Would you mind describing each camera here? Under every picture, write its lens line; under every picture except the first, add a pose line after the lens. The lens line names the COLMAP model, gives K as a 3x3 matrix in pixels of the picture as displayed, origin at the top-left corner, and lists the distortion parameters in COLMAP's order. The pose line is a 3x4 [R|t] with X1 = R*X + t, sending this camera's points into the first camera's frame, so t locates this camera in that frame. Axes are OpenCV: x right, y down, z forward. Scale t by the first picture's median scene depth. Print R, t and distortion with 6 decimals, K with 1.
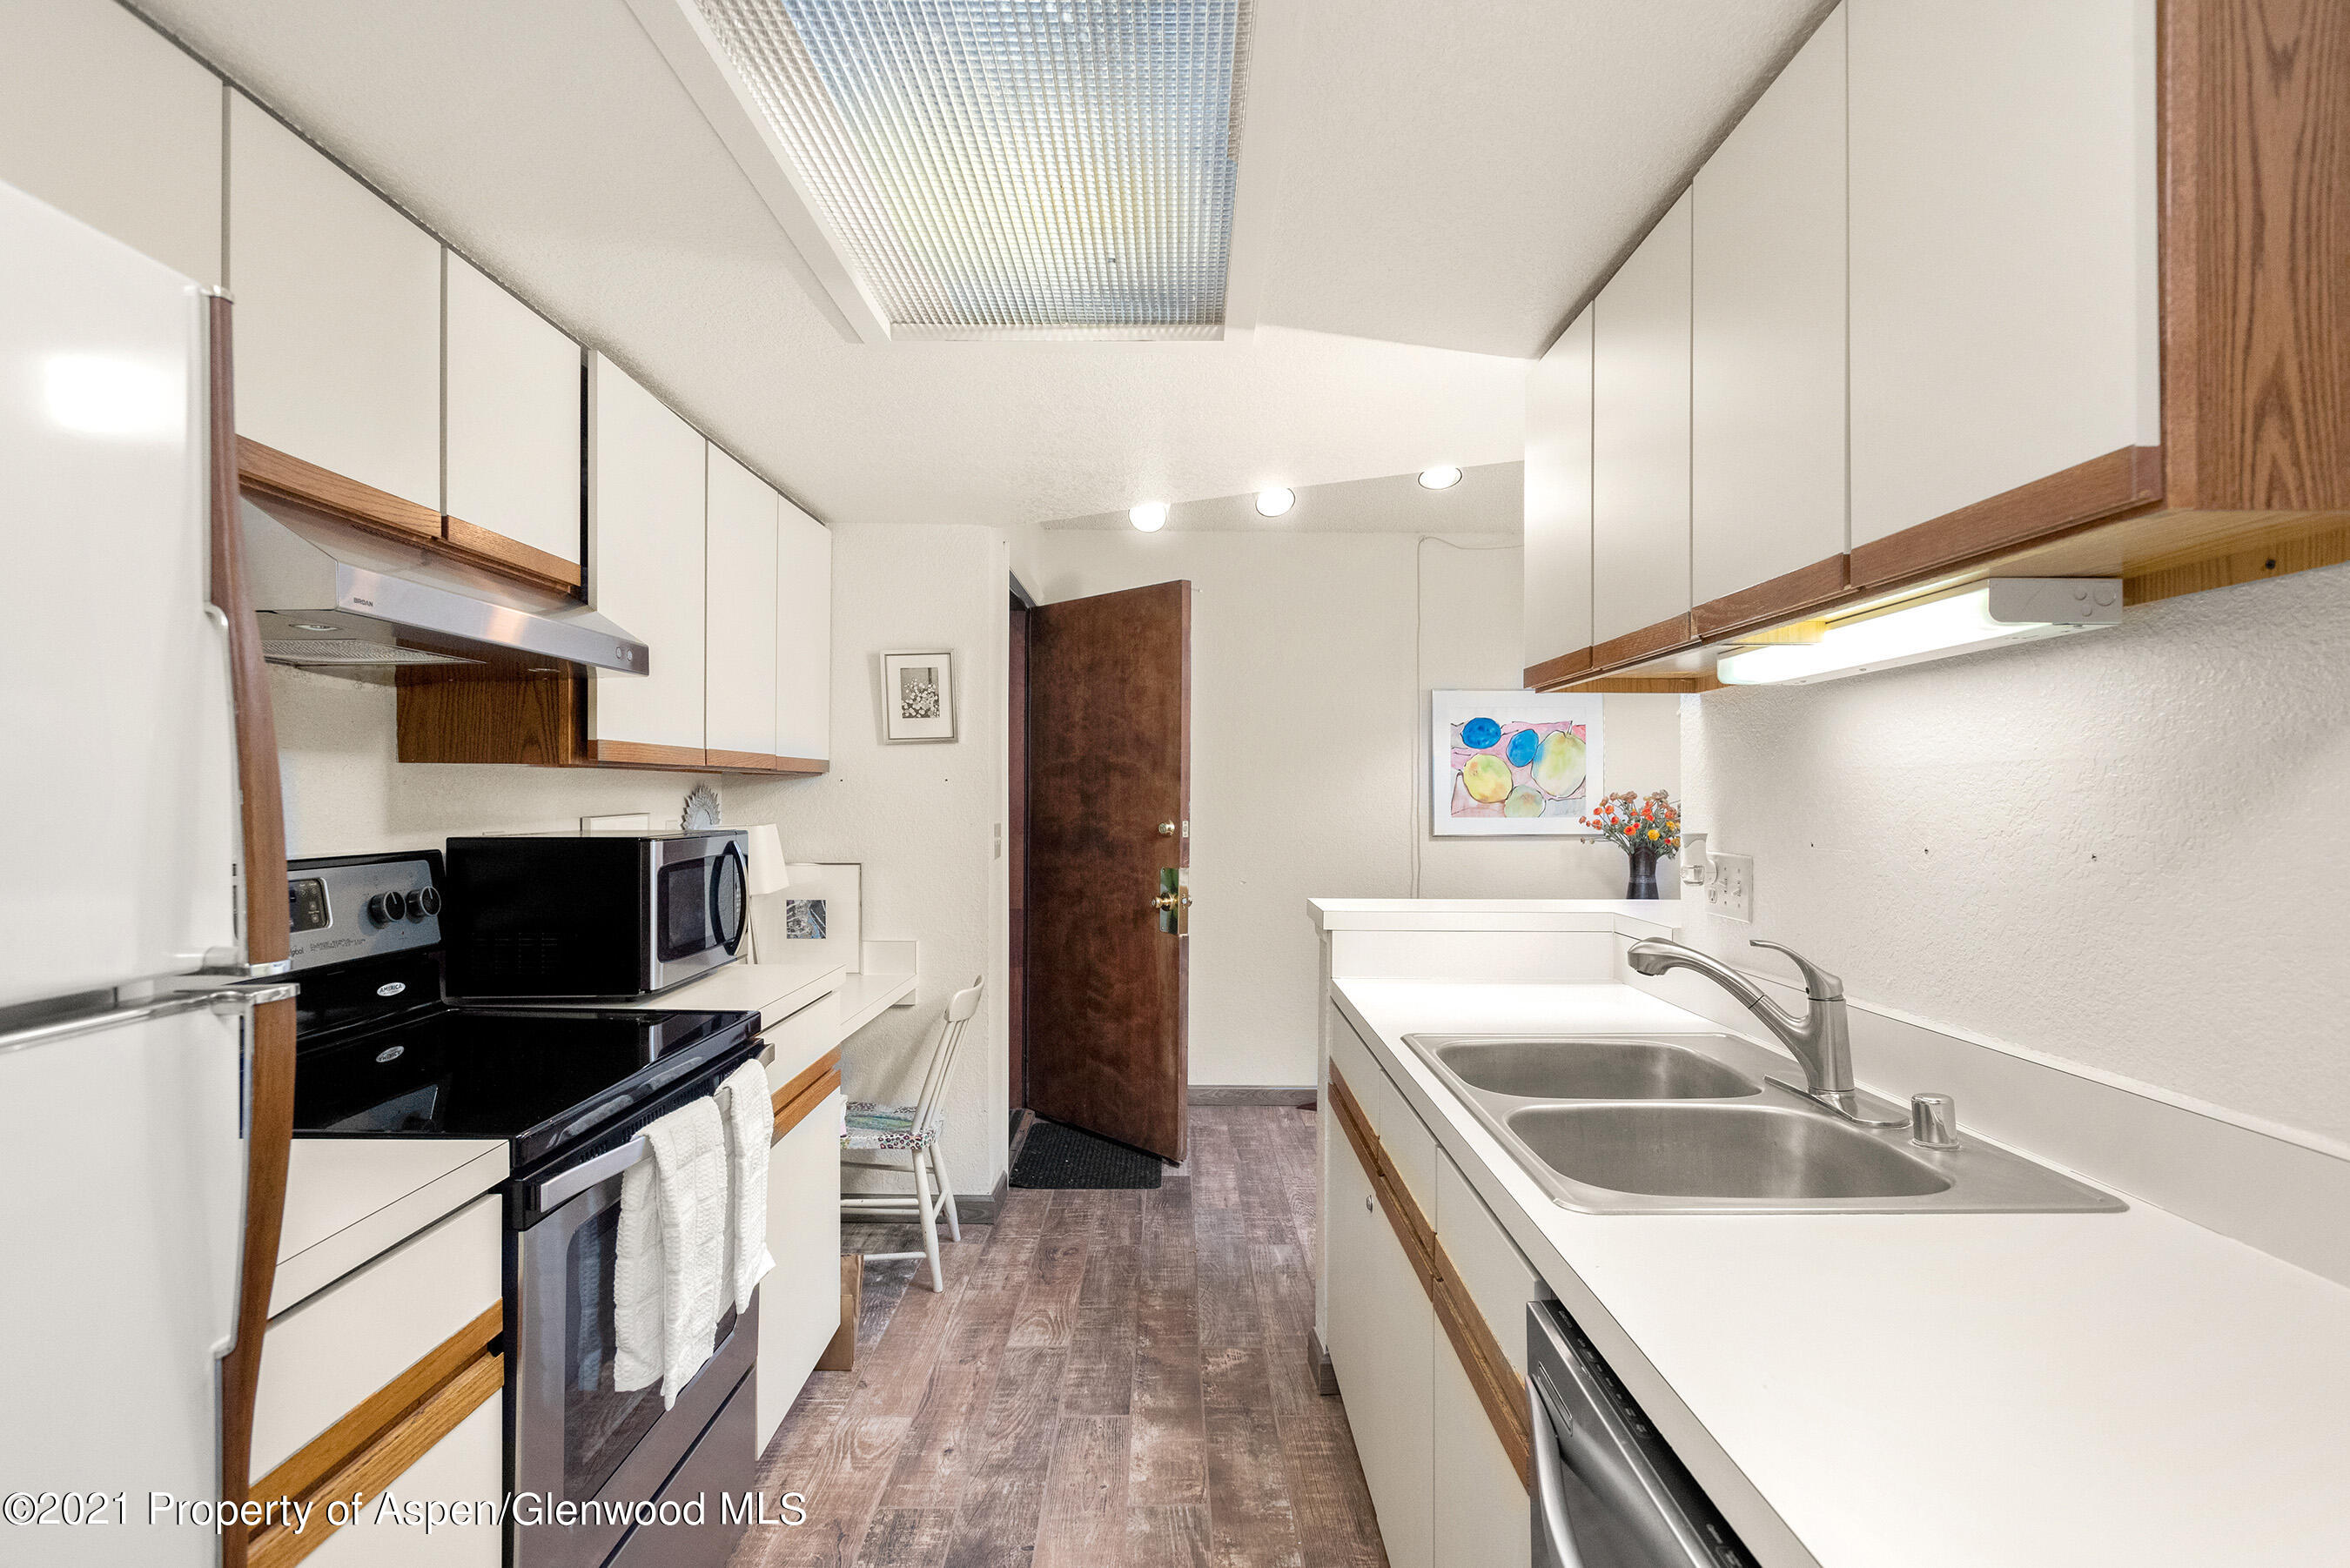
lens RADIAL K [[1178.9, 0, 1174.3], [0, 1178.9, 794.6], [0, 0, 1]] dist [0.001812, -0.000013]
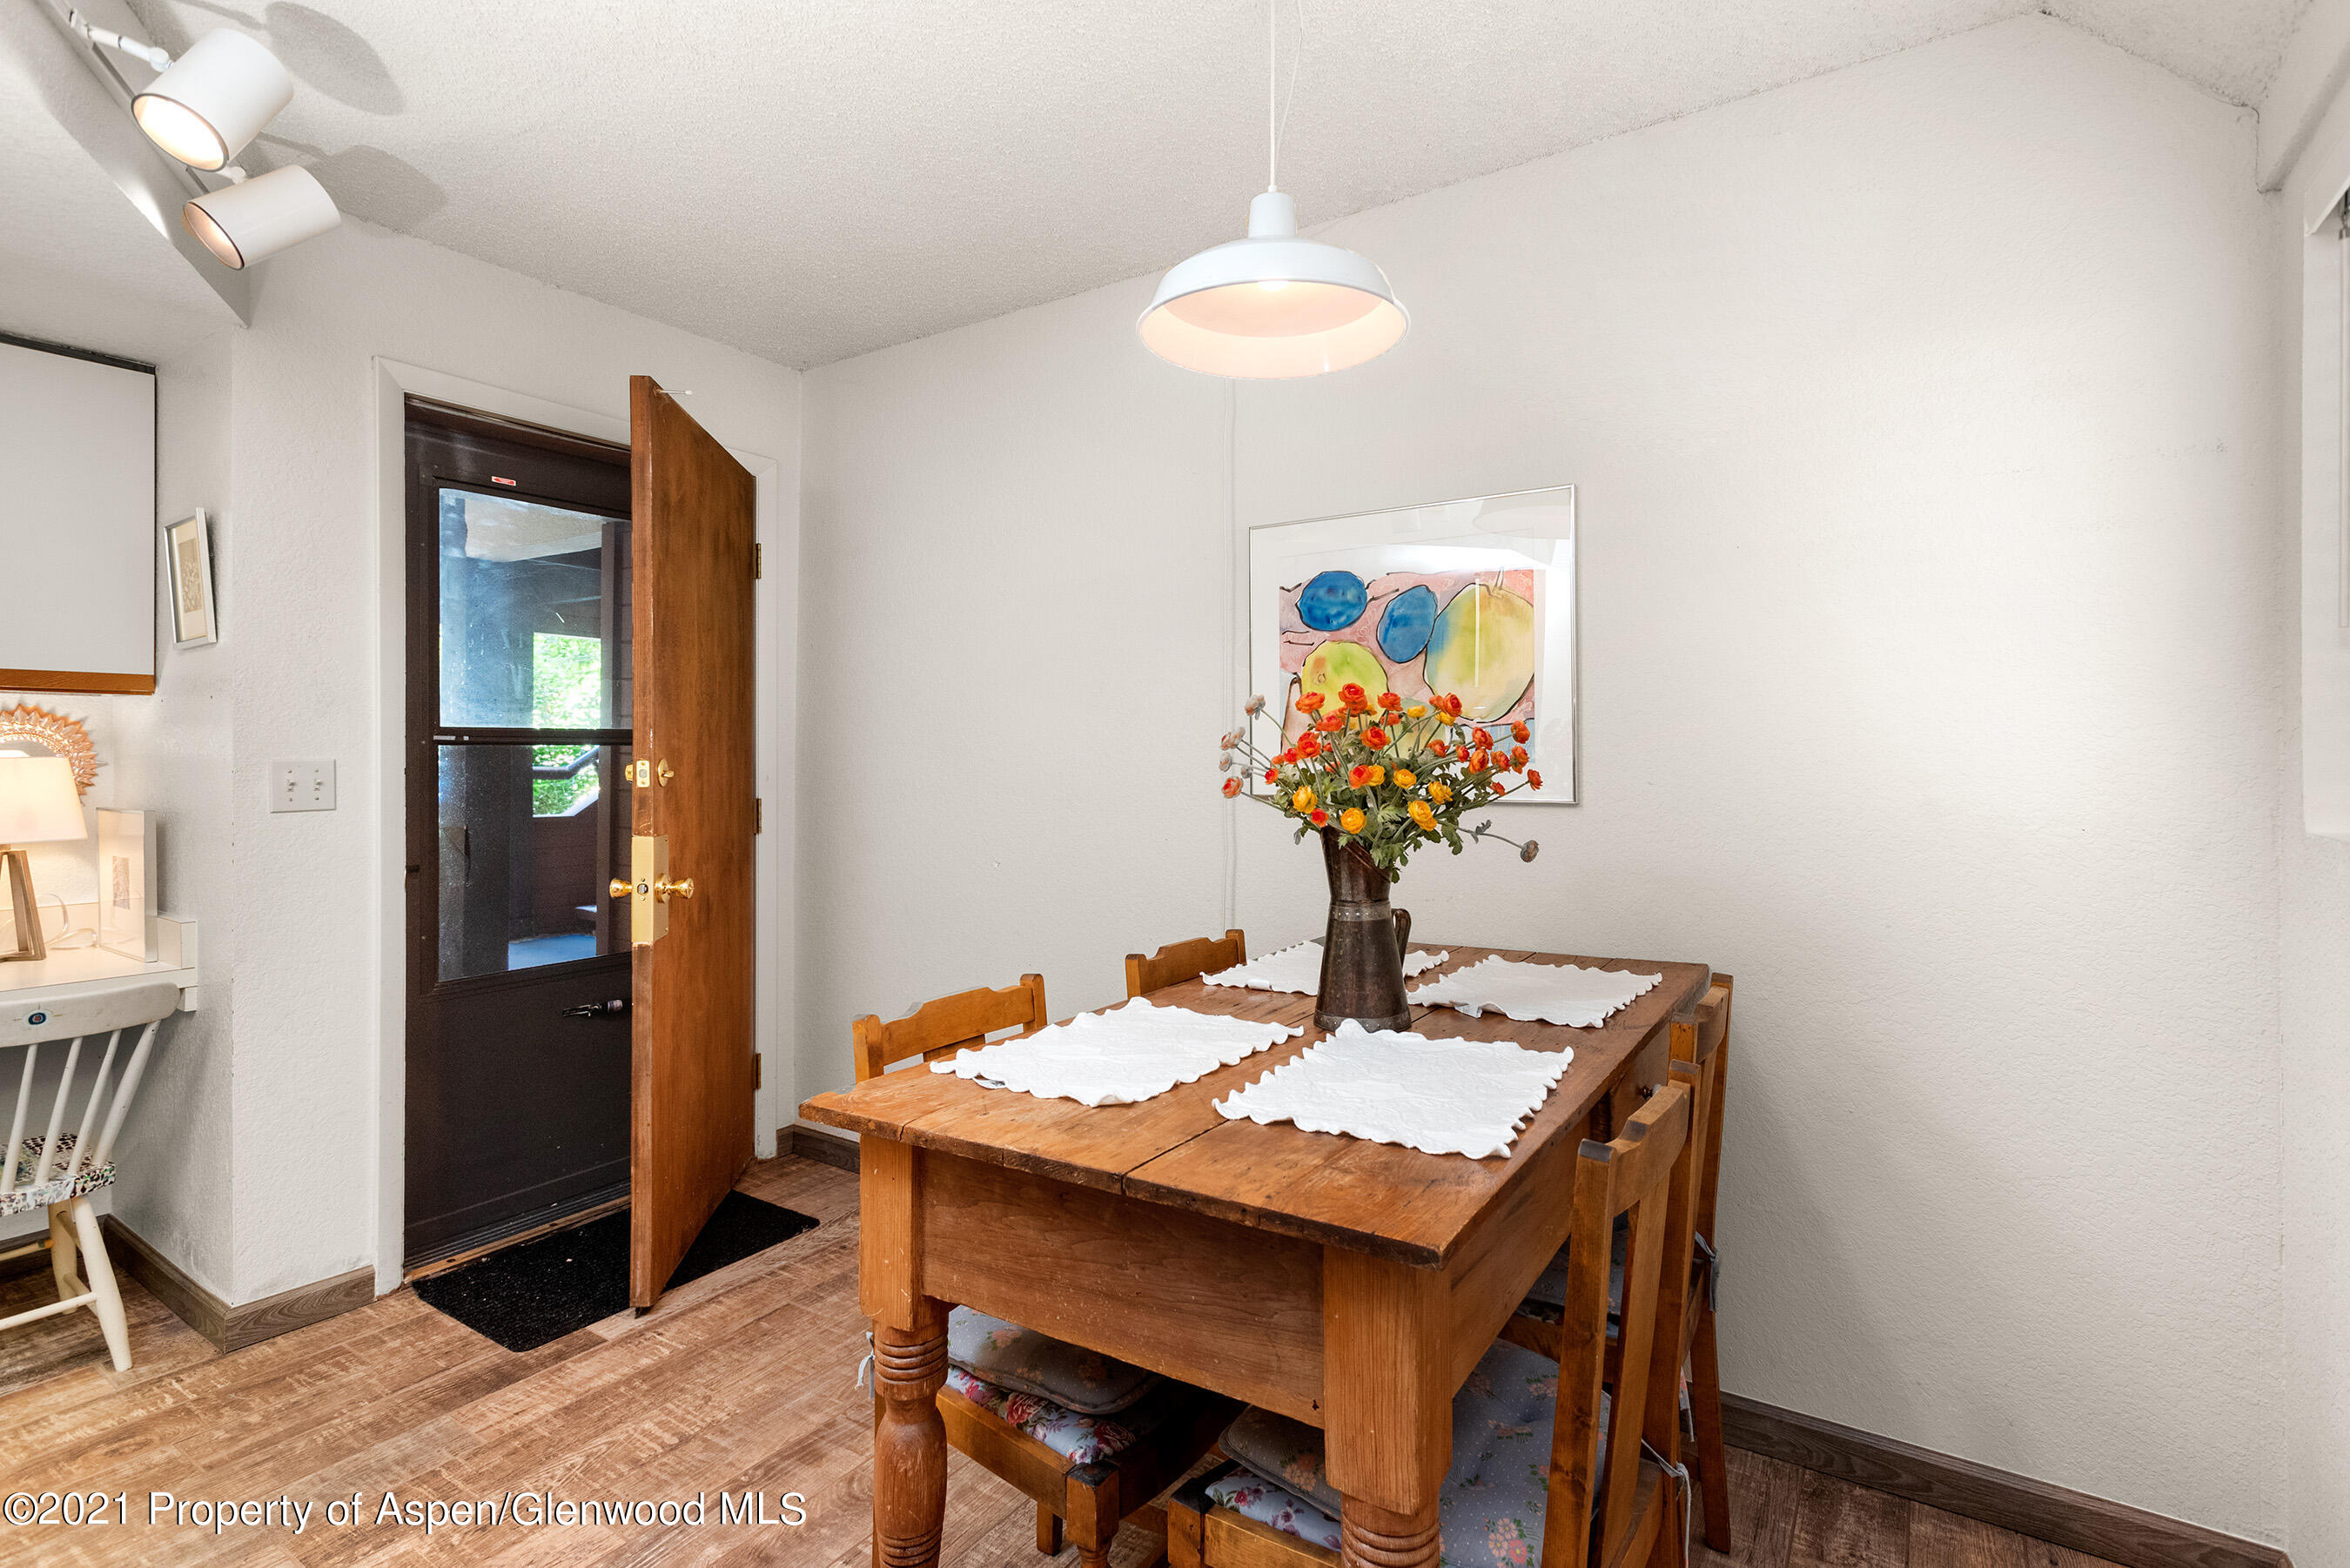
lens RADIAL K [[1122.8, 0, 1174.8], [0, 1122.8, 767.0], [0, 0, 1]] dist [0.012946, -0.000874]
pose [[0.830673, 0.006999, -0.556716, 0.593088], [-0.003123, 0.999964, 0.007912, 0.020609], [0.556751, -0.004833, 0.830665, 0.691903]]
